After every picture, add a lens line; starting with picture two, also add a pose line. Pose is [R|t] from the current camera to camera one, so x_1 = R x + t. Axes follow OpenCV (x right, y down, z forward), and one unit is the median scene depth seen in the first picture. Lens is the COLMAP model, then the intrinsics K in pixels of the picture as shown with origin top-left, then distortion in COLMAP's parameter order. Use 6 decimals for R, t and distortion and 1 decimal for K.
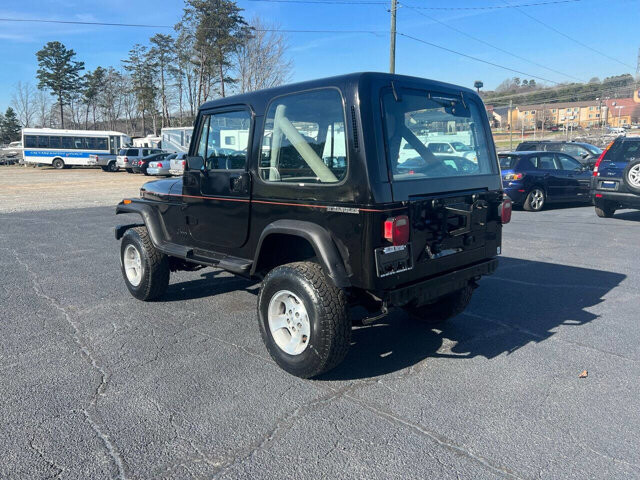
lens RADIAL K [[476.6, 0, 314.2], [0, 476.6, 238.1], [0, 0, 1]] dist [0.038658, -0.026288]
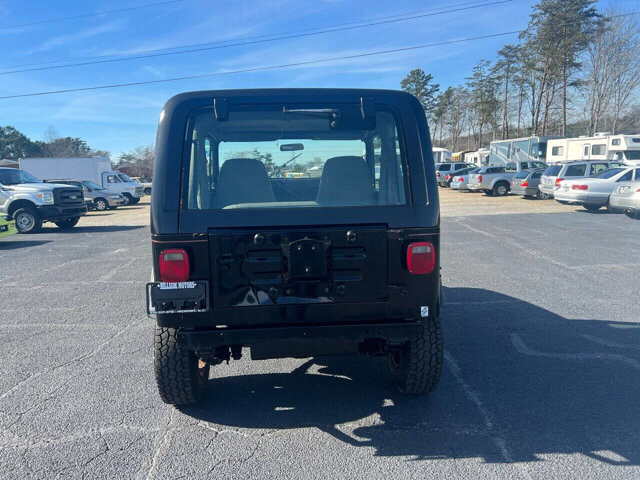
lens RADIAL K [[476.6, 0, 319.7], [0, 476.6, 241.2], [0, 0, 1]] dist [0.038658, -0.026288]
pose [[0.772932, 0.080580, -0.629351, 0.047020], [-0.093310, 0.995554, 0.012870, -0.004884], [0.627590, 0.048777, 0.777014, 0.023054]]
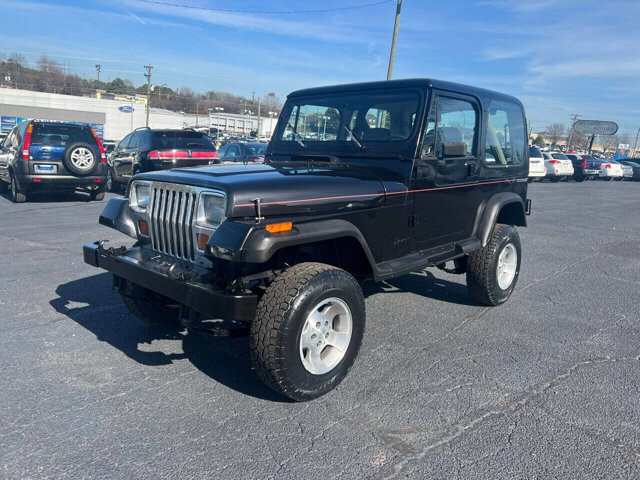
lens RADIAL K [[476.6, 0, 321.4], [0, 476.6, 245.8], [0, 0, 1]] dist [0.038658, -0.026288]
pose [[-0.074529, -0.180951, 0.980664, -0.077676], [0.125080, 0.973937, 0.189215, -0.012538], [-0.989343, 0.136763, -0.049953, 0.089681]]
